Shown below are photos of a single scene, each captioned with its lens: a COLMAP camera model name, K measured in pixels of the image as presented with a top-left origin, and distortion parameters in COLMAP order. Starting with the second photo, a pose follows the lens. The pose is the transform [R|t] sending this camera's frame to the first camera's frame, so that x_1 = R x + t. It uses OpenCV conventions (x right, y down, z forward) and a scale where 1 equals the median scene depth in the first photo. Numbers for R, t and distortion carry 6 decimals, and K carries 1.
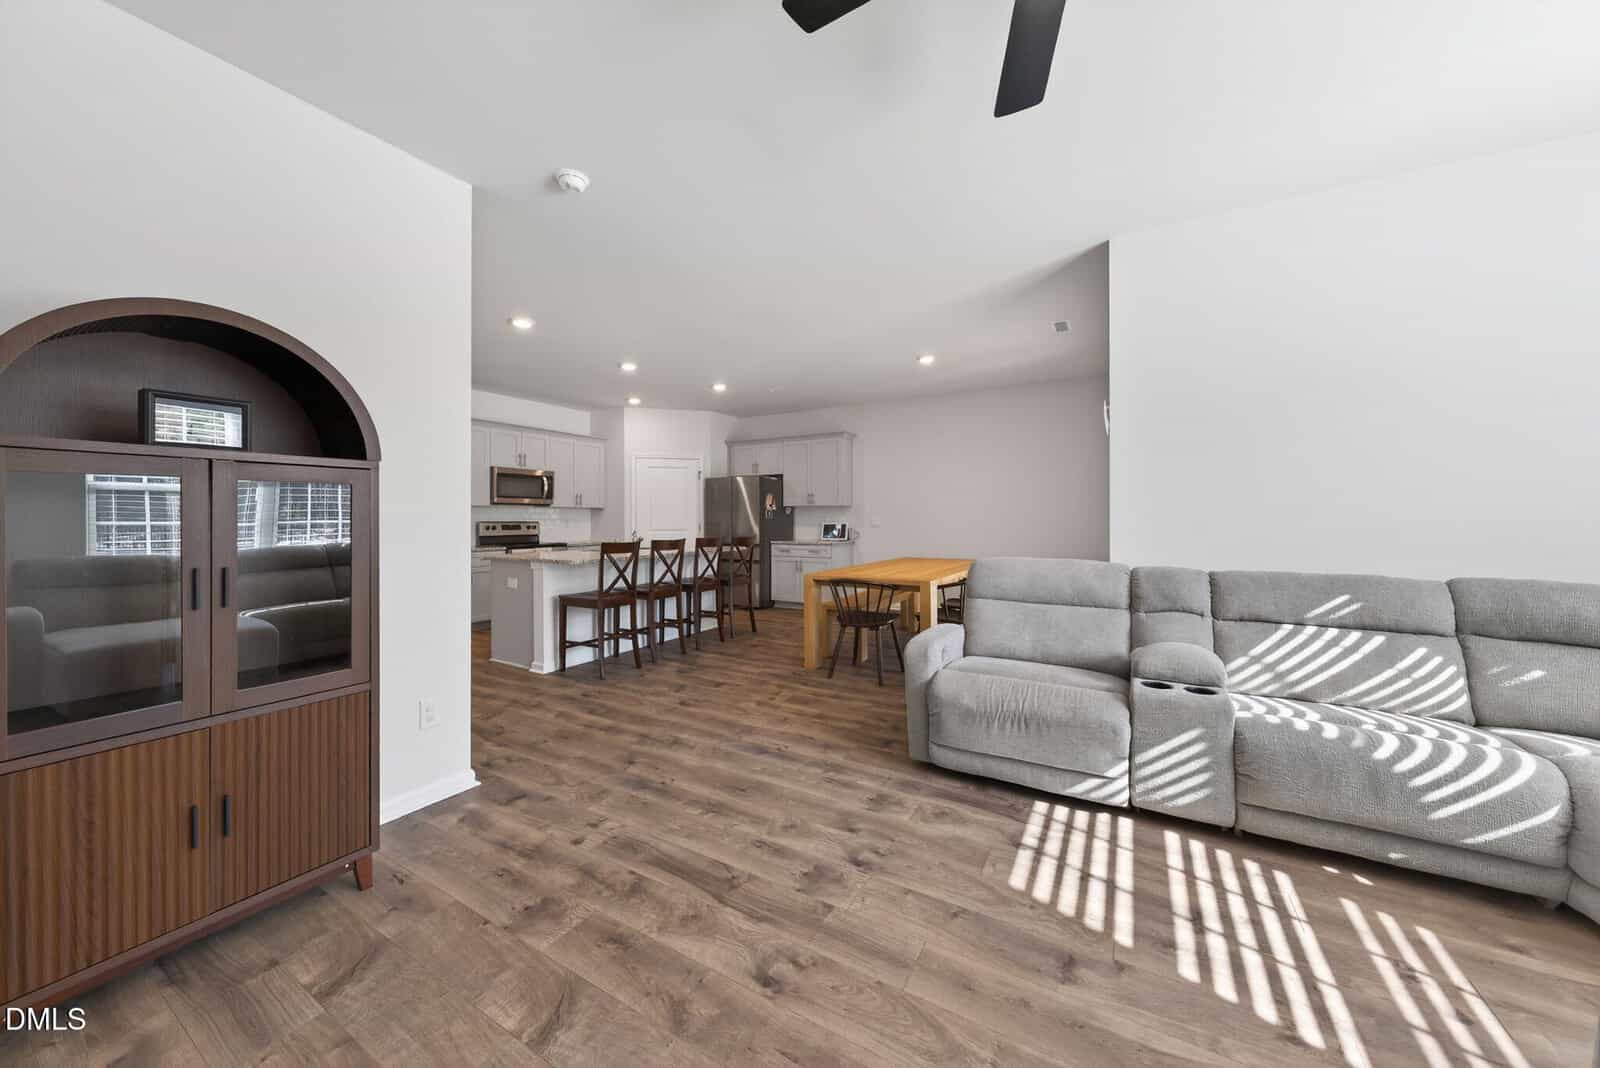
lens RADIAL K [[557.9, 0, 801.2], [0, 557.9, 515.0], [0, 0, 1]] dist [-0.000268, -0.000114]
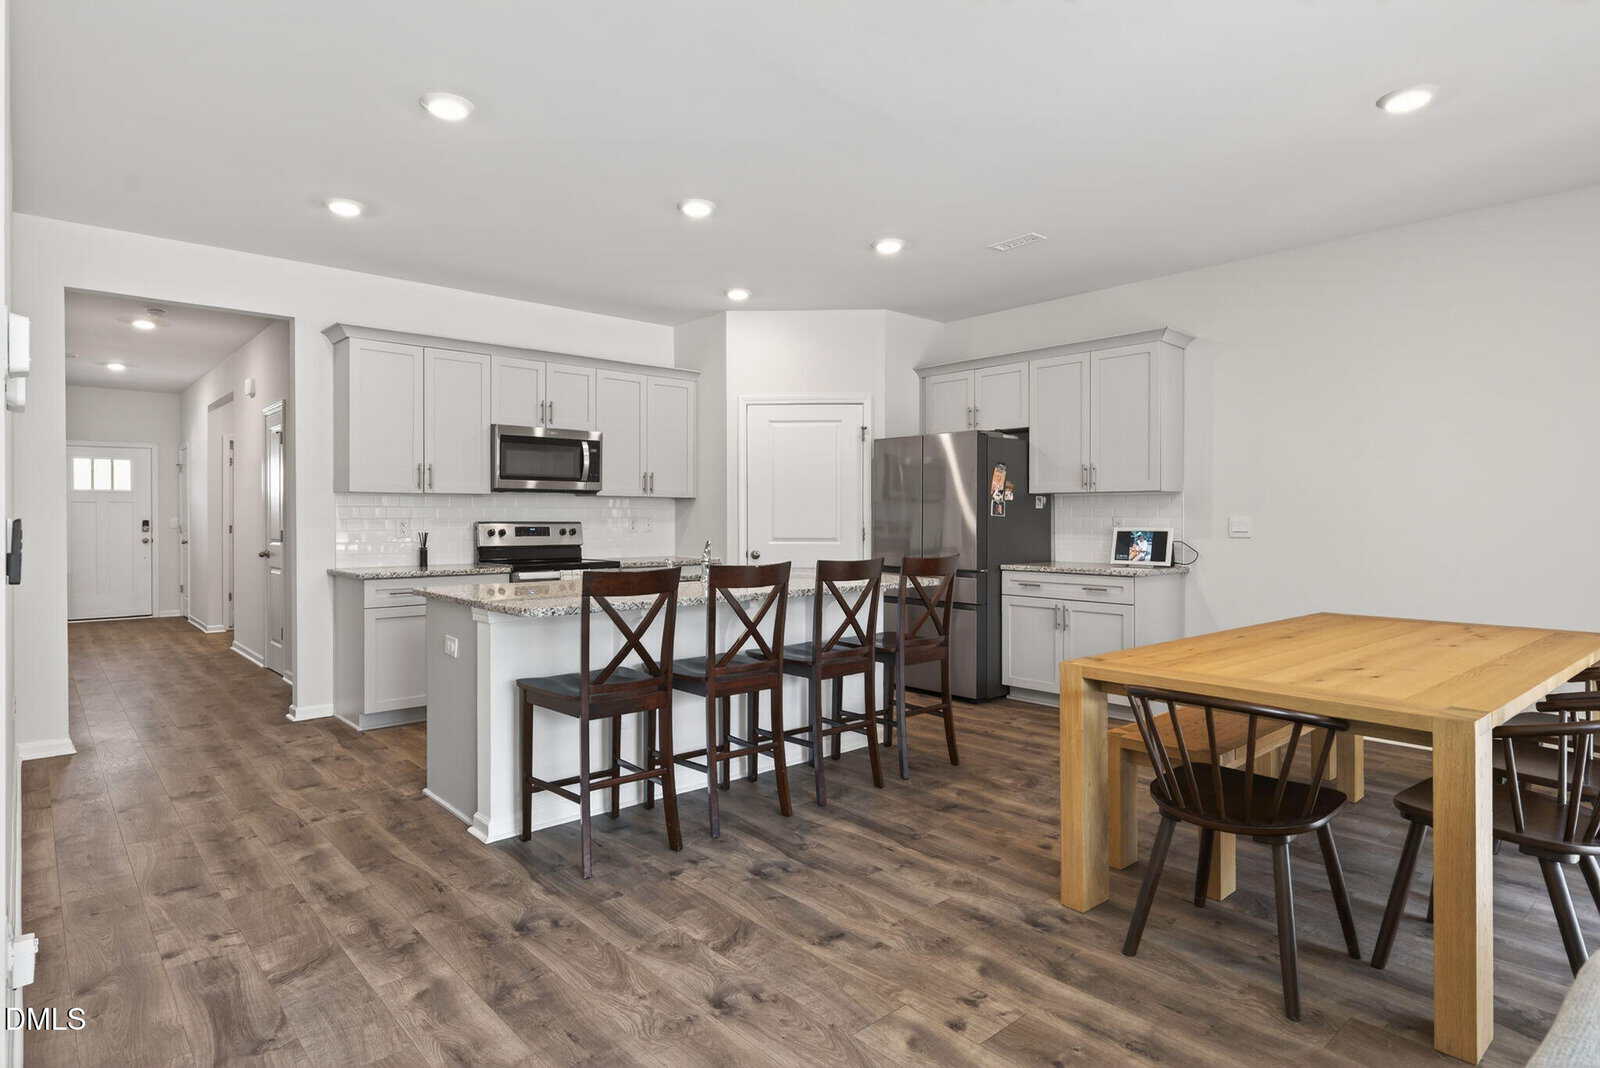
lens RADIAL K [[865.3, 0, 801.6], [0, 865.3, 521.5], [0, 0, 1]] dist [0.001926, -0.000556]
pose [[0.952121, 0.004833, -0.305683, 0.018199], [-0.001492, 0.999937, 0.011163, 0.002434], [0.305718, -0.010172, 0.952068, 0.393884]]
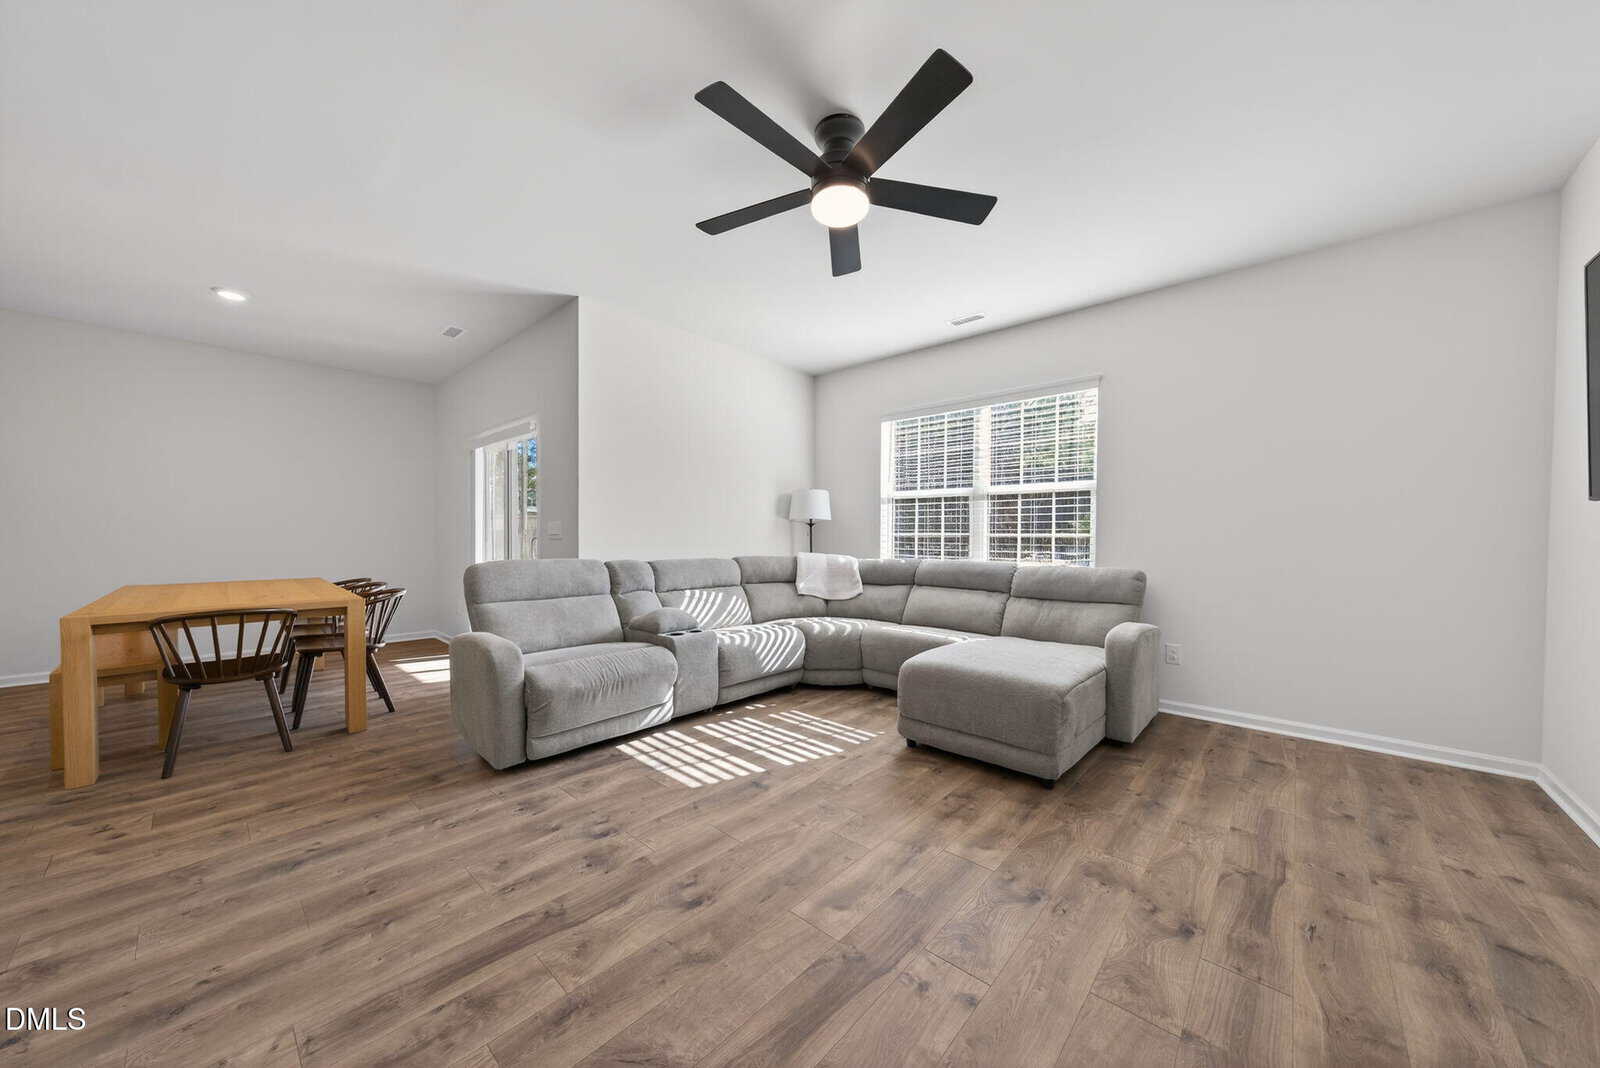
lens RADIAL K [[551.9, 0, 810.9], [0, 551.9, 547.4], [0, 0, 1]] dist [0.000845, 0.000059]
pose [[0.196874, -0.016301, 0.980293, -0.400408], [-0.011480, 0.999755, 0.018930, 0.019612], [-0.980362, -0.014980, 0.196639, 0.188177]]
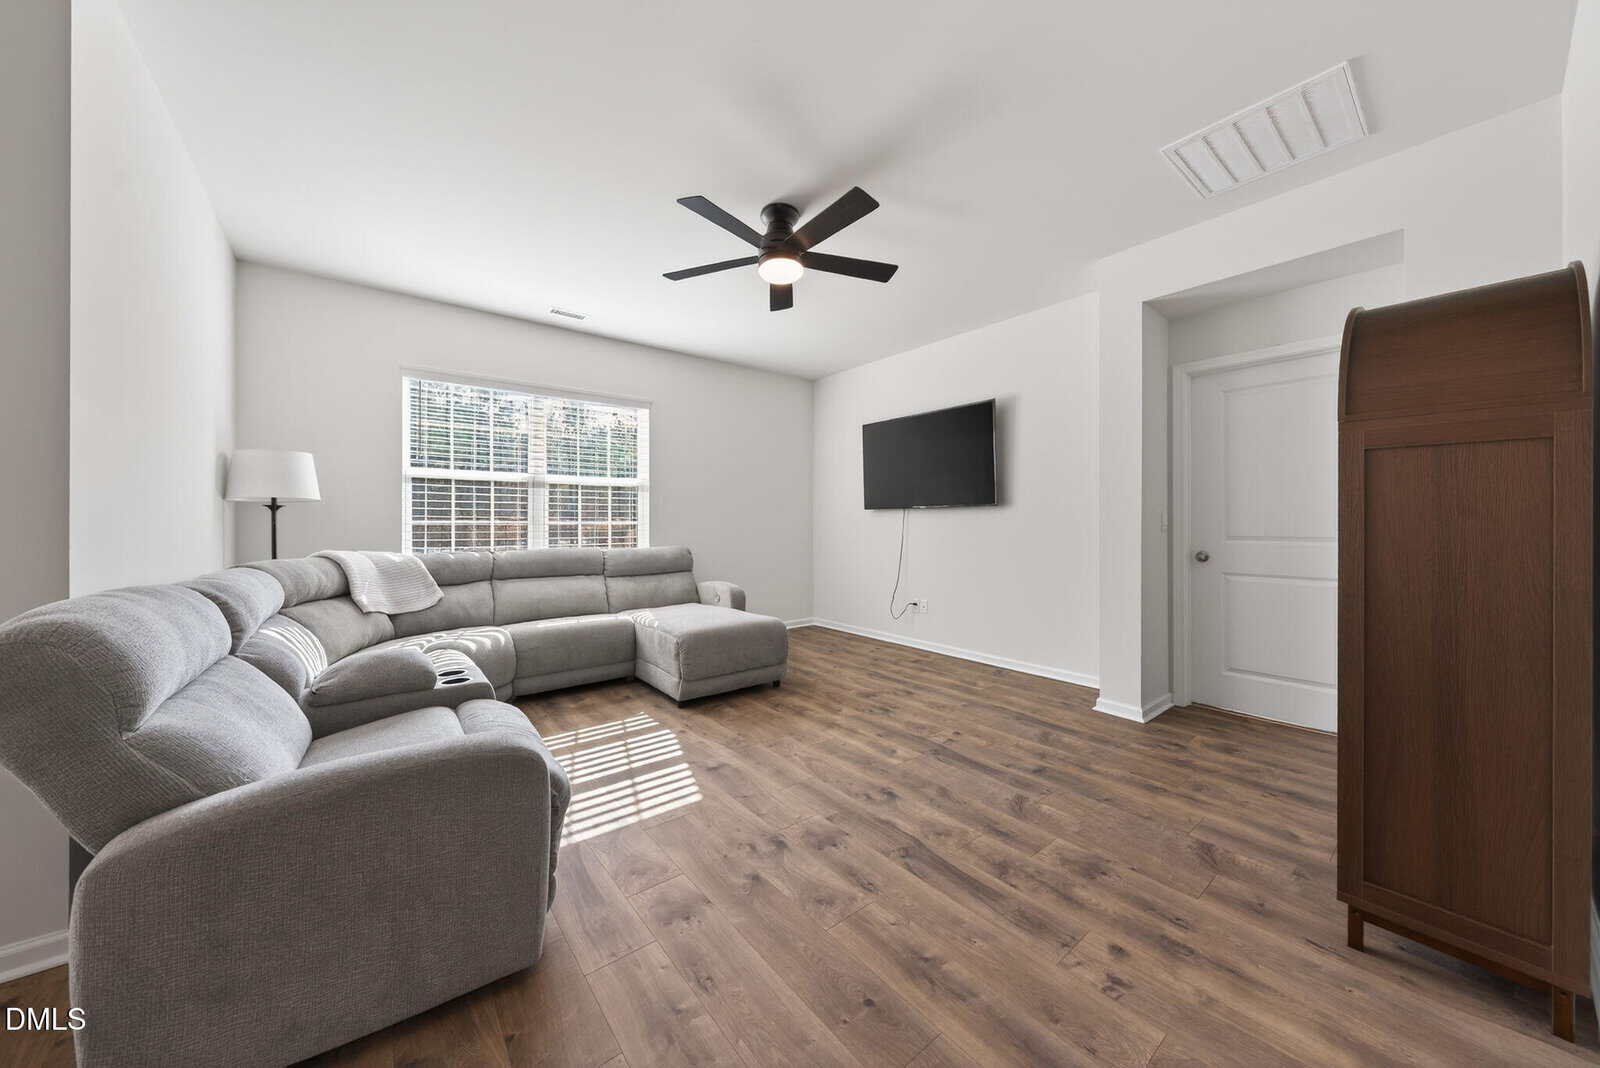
lens RADIAL K [[548.5, 0, 804.7], [0, 548.5, 522.8], [0, 0, 1]] dist [0.000686, -0.000138]
pose [[-0.934095, 0.005891, 0.356977, -0.139940], [0.003446, 0.999966, -0.007487, 0.022063], [-0.357009, -0.005763, -0.934083, 0.894762]]
